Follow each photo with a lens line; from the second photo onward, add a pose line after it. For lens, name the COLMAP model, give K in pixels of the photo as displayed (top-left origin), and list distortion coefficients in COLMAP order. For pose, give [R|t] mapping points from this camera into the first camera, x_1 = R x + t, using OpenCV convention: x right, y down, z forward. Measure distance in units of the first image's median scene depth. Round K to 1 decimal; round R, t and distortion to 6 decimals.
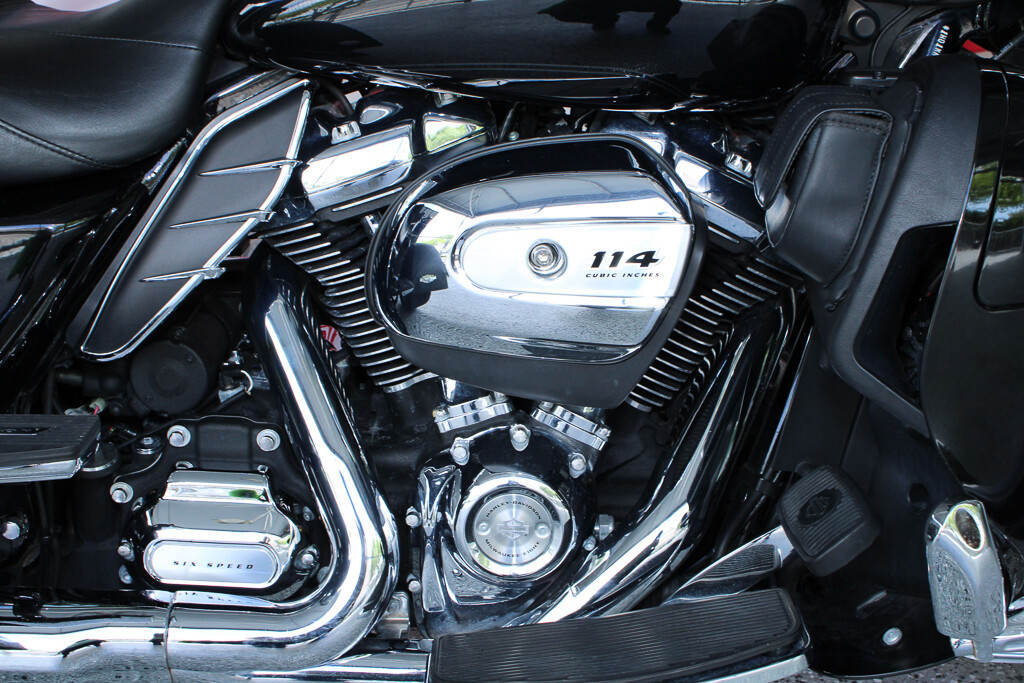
lens RADIAL K [[1406.7, 0, 508.1], [0, 1406.7, 342.8], [0, 0, 1]] dist [-0.036544, 0.000000]
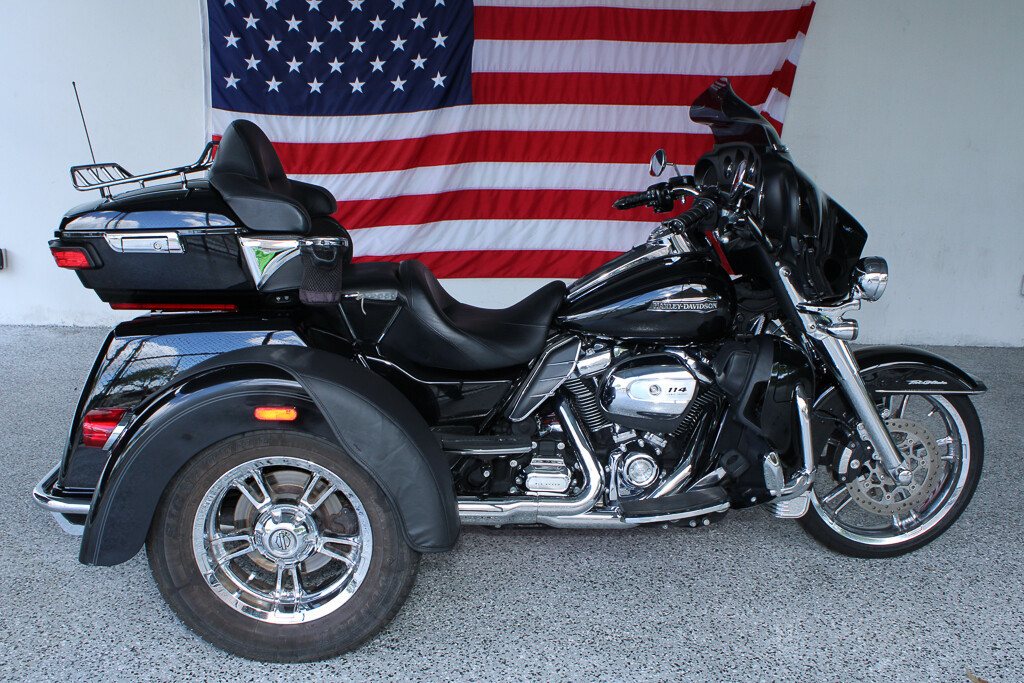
lens RADIAL K [[1036.4, 0, 513.9], [0, 1036.4, 343.6], [0, 0, 1]] dist [-0.109749, 0.000000]
pose [[0.998117, -0.006617, 0.060989, -0.436014], [0.011804, 0.996304, -0.085087, 0.037214], [-0.060200, 0.085647, 0.994505, -1.411483]]
